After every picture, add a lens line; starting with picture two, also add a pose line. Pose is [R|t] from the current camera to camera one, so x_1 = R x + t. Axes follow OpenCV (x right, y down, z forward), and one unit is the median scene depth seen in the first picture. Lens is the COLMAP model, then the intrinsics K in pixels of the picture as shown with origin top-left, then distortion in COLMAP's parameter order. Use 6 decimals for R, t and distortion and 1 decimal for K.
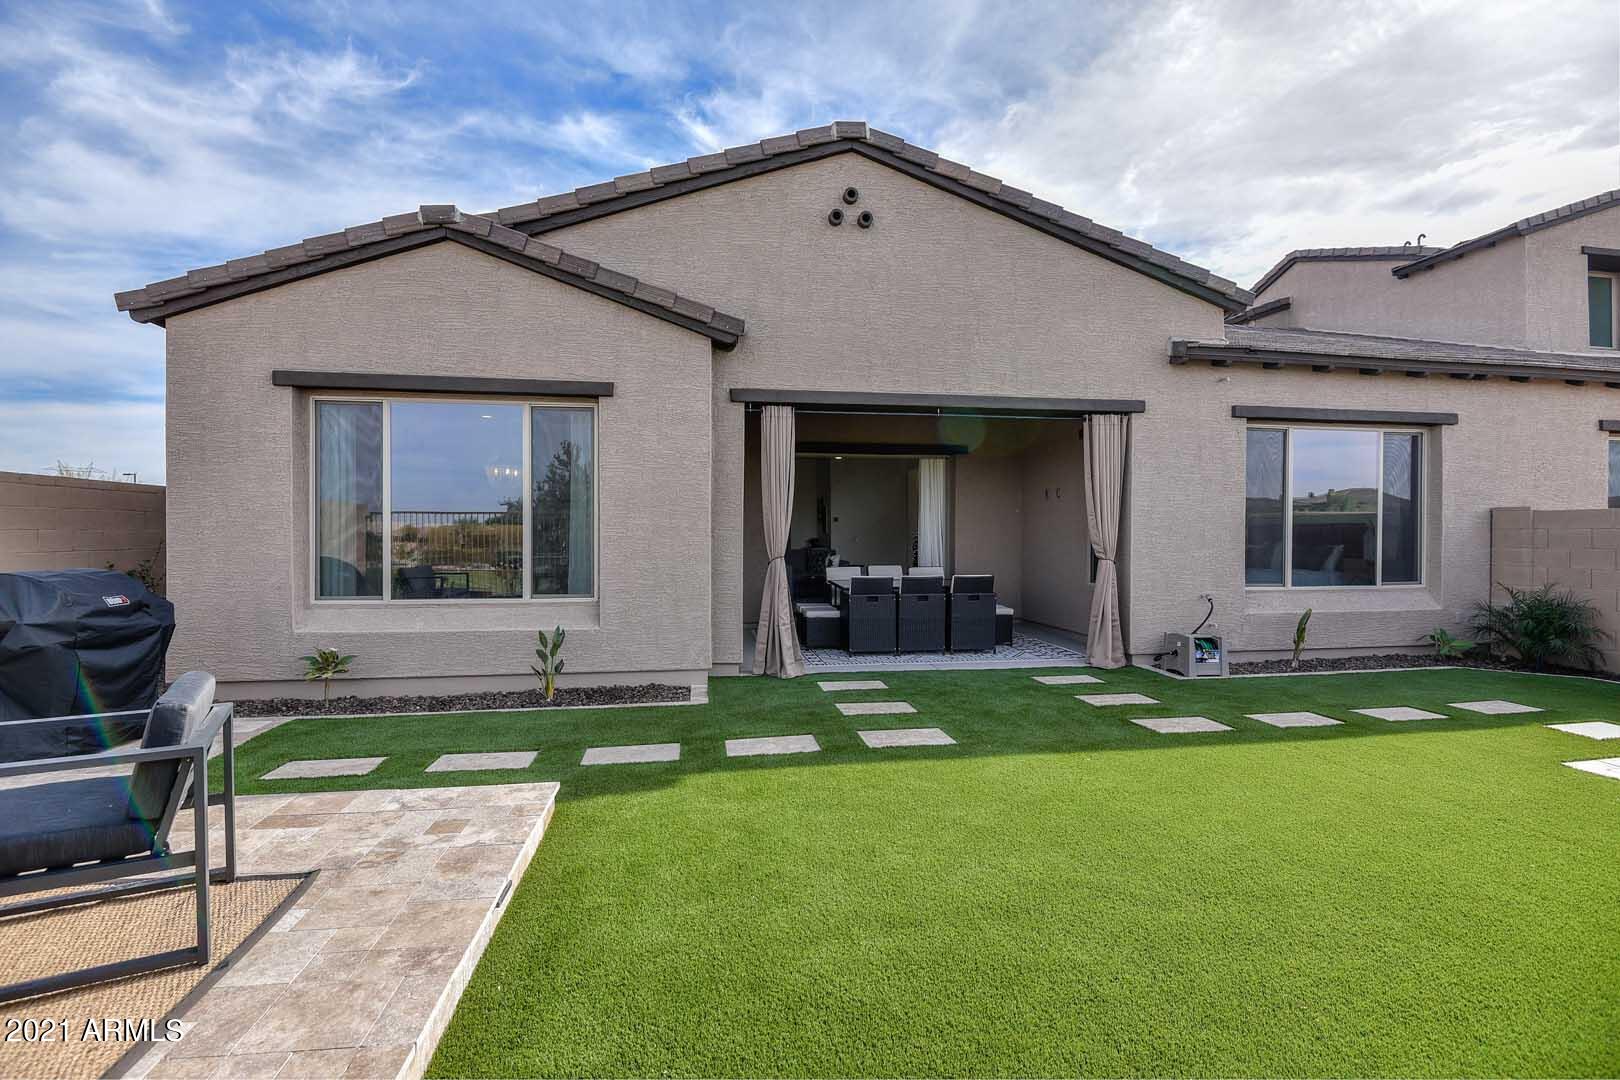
lens RADIAL K [[721.4, 0, 810.0], [0, 721.4, 540.0], [0, 0, 1]] dist [-0.001360, -0.012523]
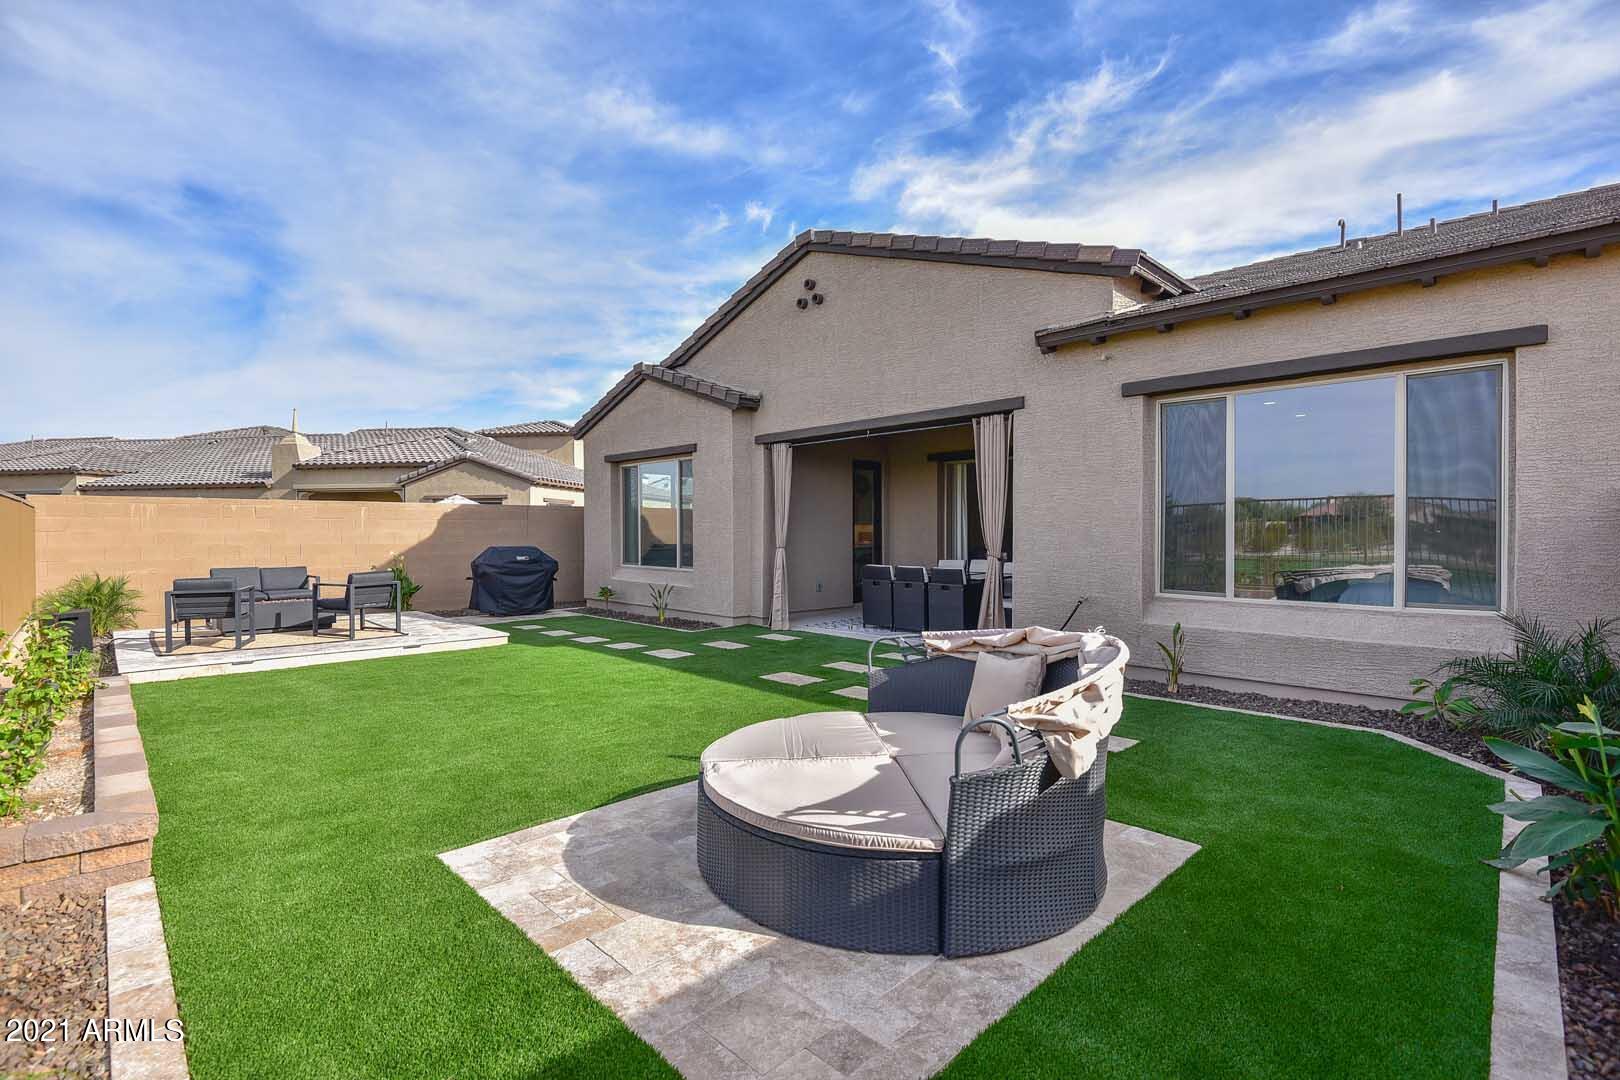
lens RADIAL K [[748.0, 0, 802.1], [0, 748.0, 535.6], [0, 0, 1]] dist [-0.002494, -0.000713]
pose [[0.570923, 0.004409, -0.820992, 1.205268], [0.002261, 0.999973, 0.006943, -0.010272], [0.821000, -0.005821, 0.570898, 0.172646]]
